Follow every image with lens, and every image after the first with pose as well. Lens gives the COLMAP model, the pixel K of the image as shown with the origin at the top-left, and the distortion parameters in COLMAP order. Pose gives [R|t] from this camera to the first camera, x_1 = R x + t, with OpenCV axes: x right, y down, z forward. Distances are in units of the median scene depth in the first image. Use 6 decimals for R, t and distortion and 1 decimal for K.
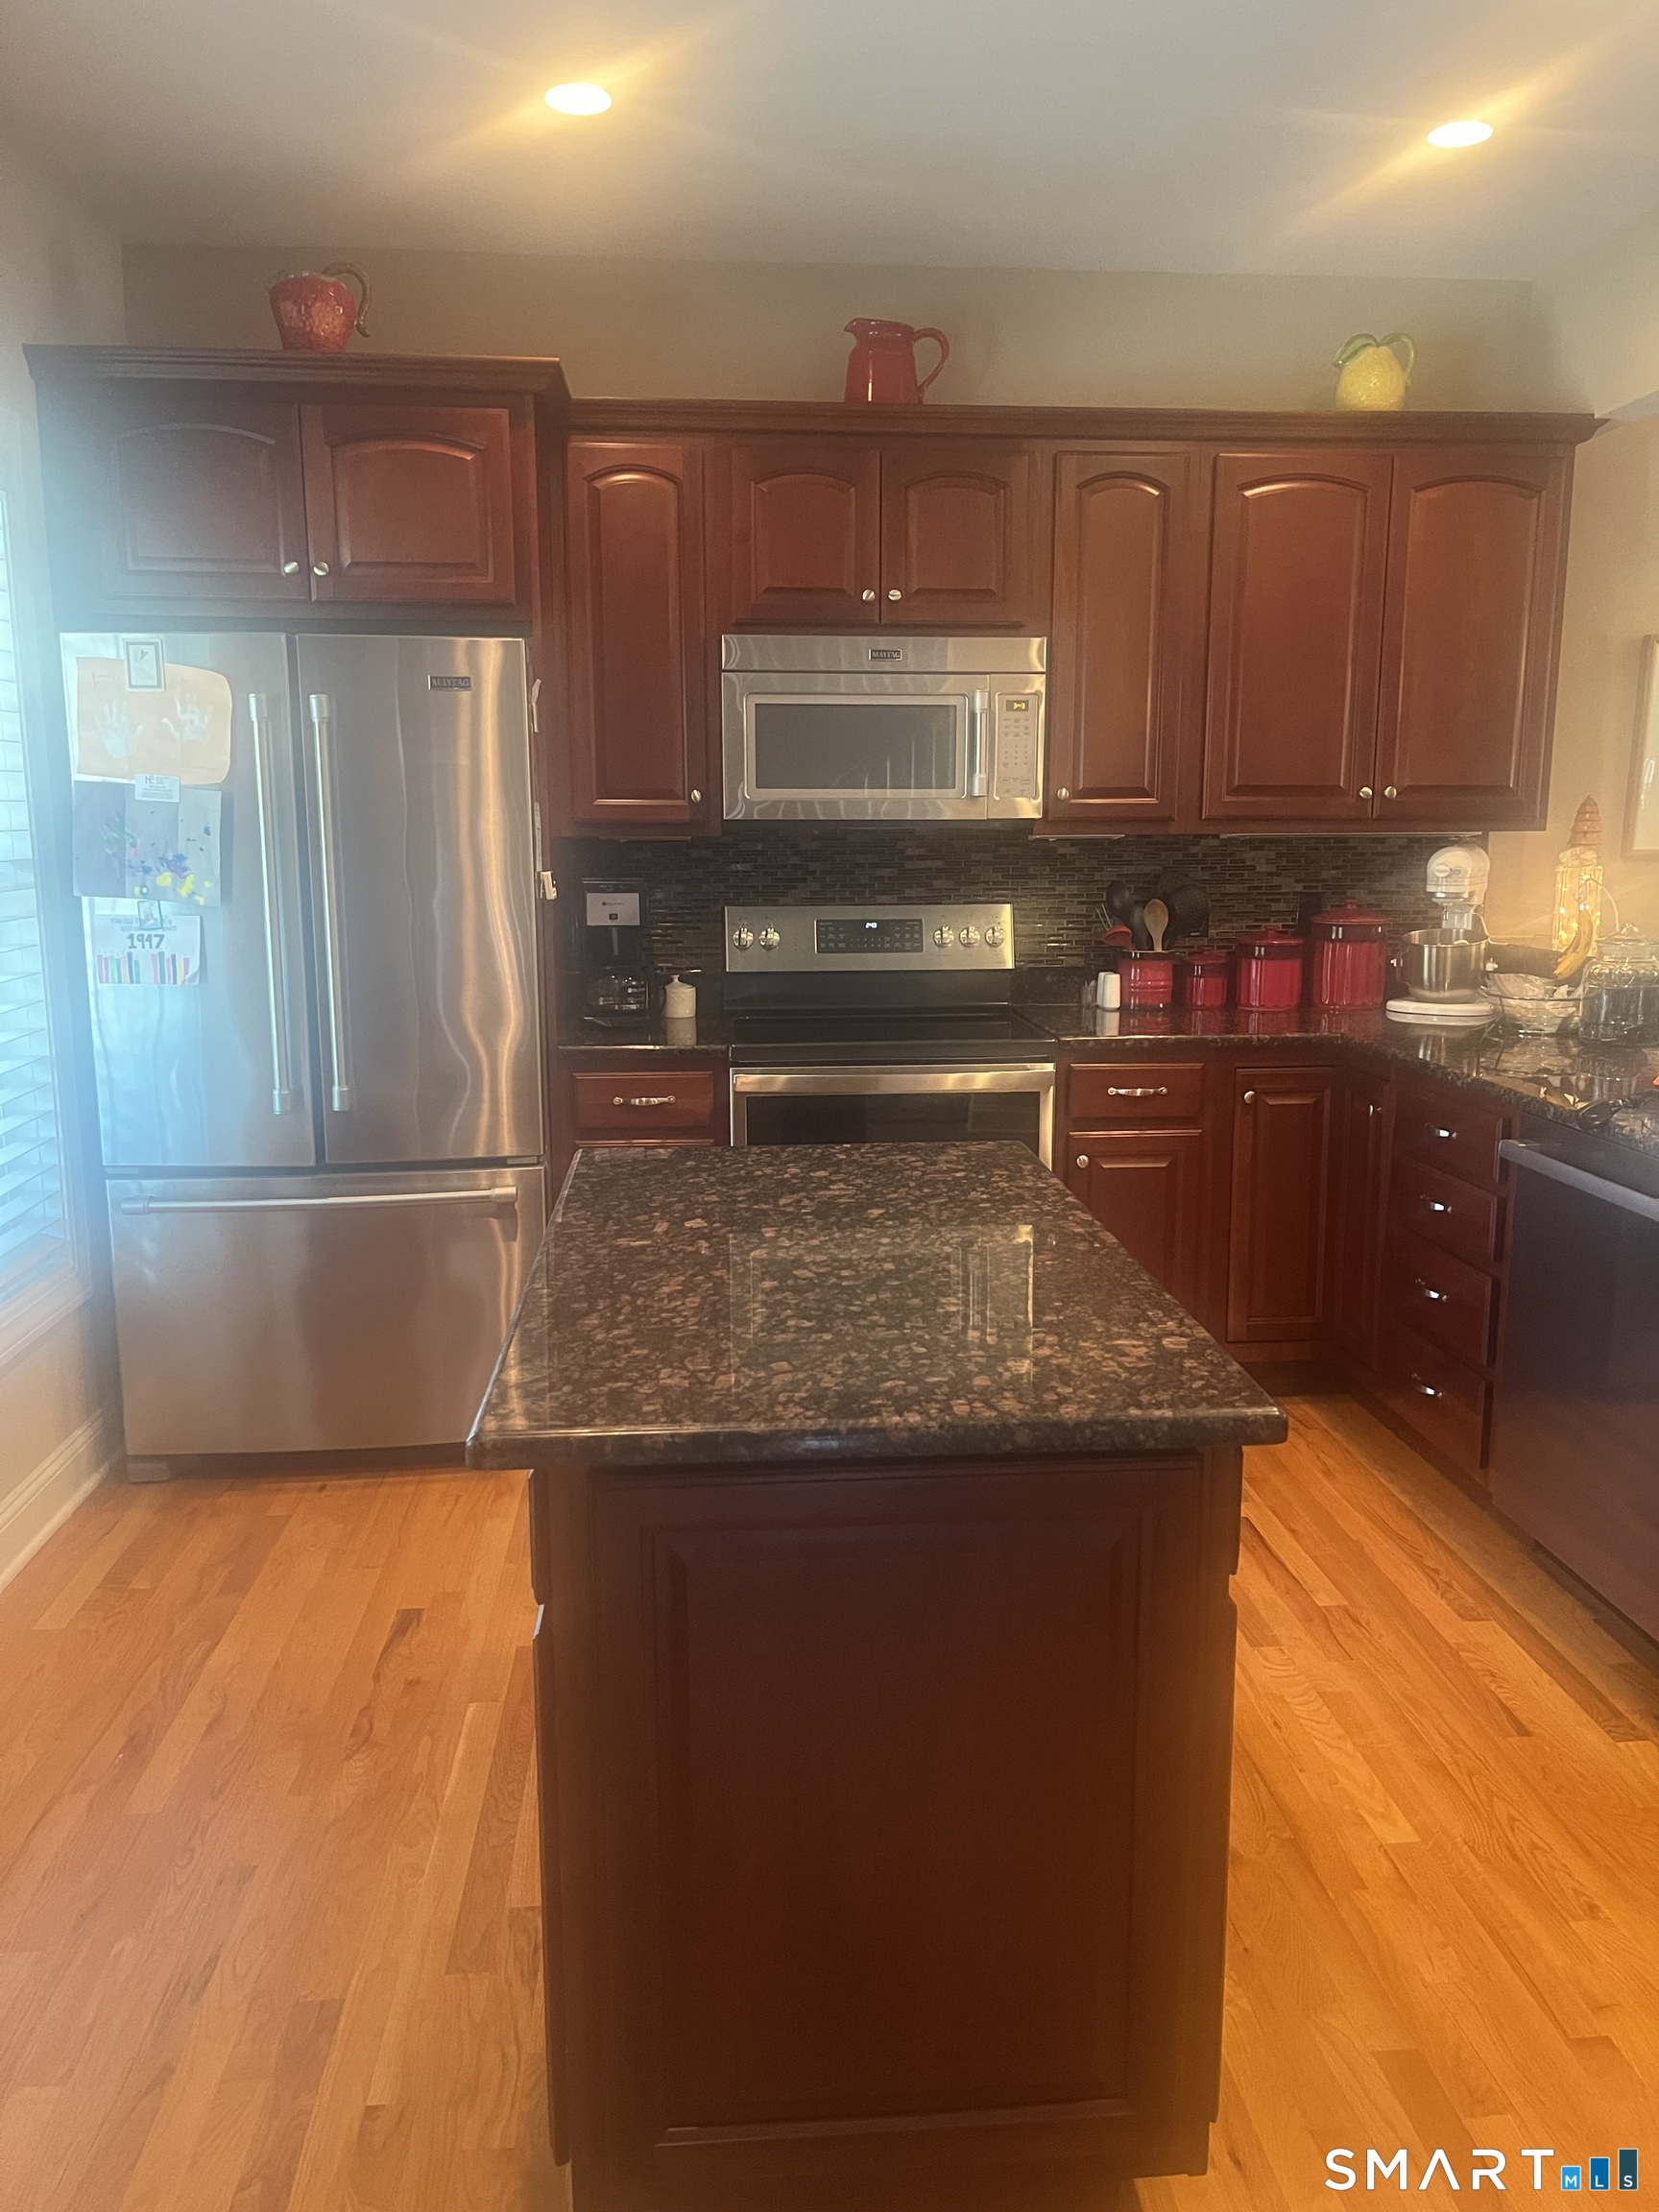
lens RADIAL K [[1686.8, 0, 823.2], [0, 1686.8, 1154.8], [0, 0, 1]] dist [0.061978, -0.105912]
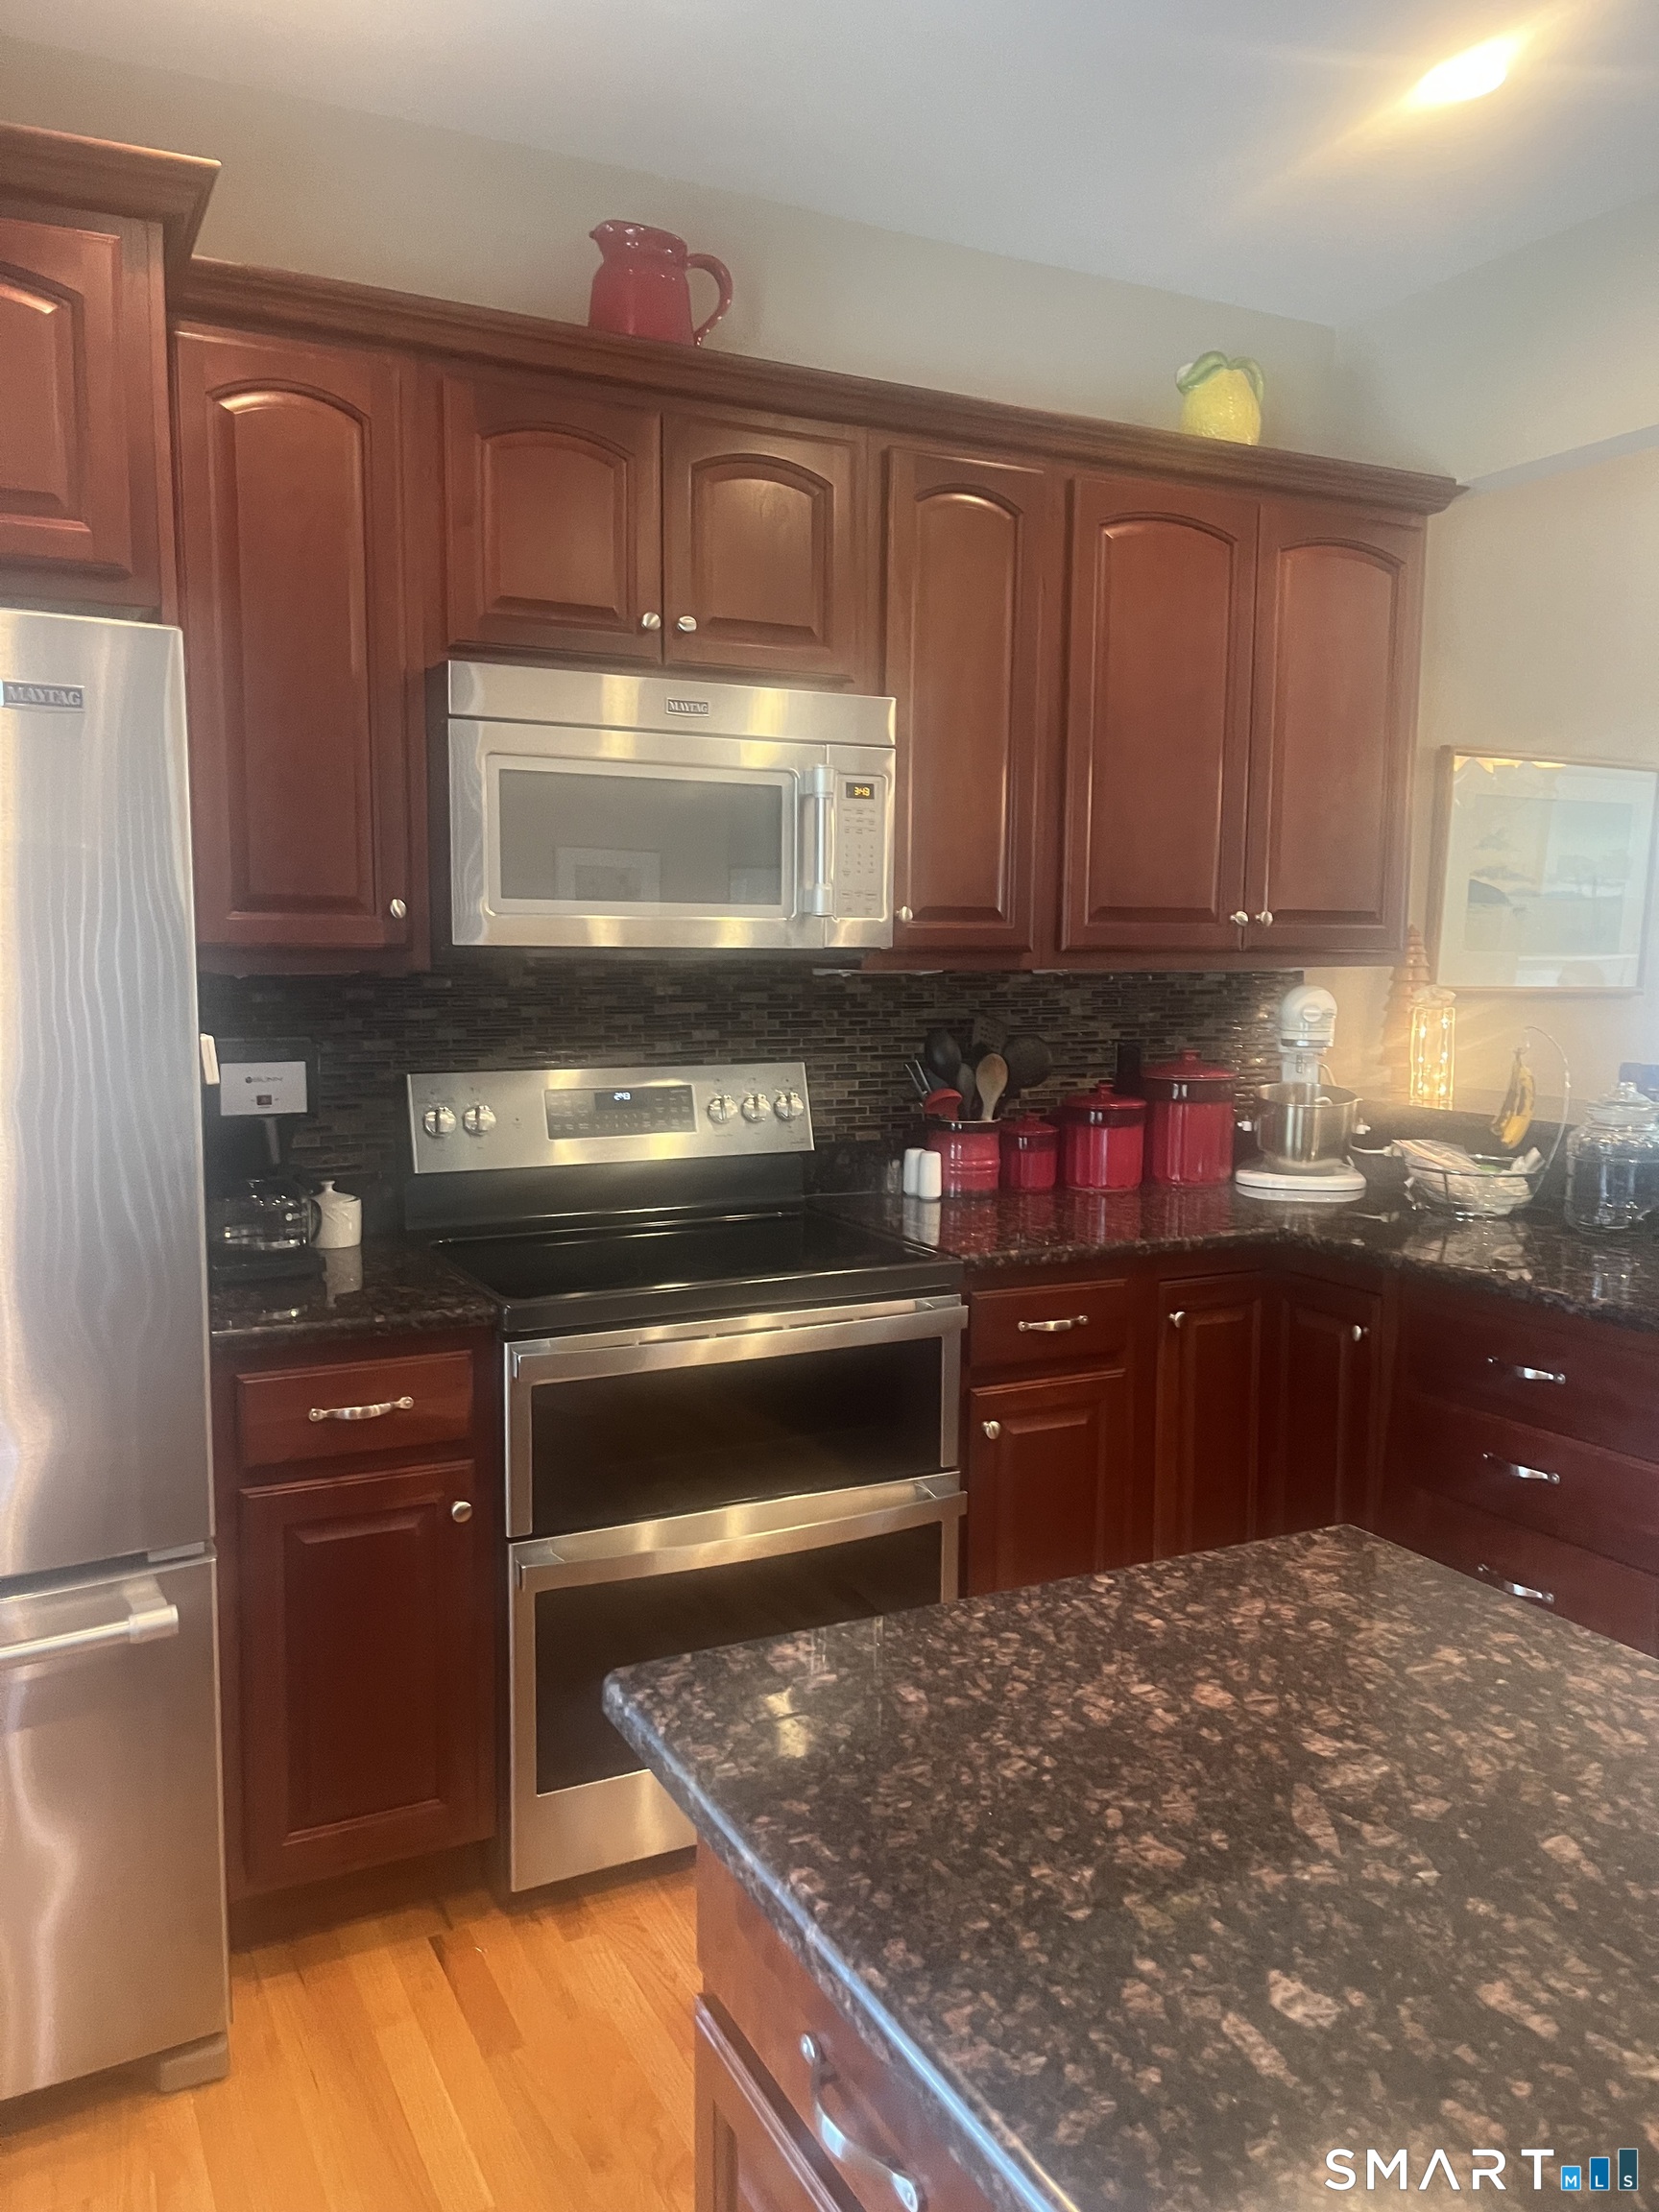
lens RADIAL K [[1686.8, 0, 823.2], [0, 1686.8, 1154.8], [0, 0, 1]] dist [0.061978, -0.105912]
pose [[0.928093, -0.038758, 0.370326, -0.153210], [0.063758, 0.996421, -0.055504, -0.068892], [-0.366849, 0.075124, 0.927242, 0.331821]]
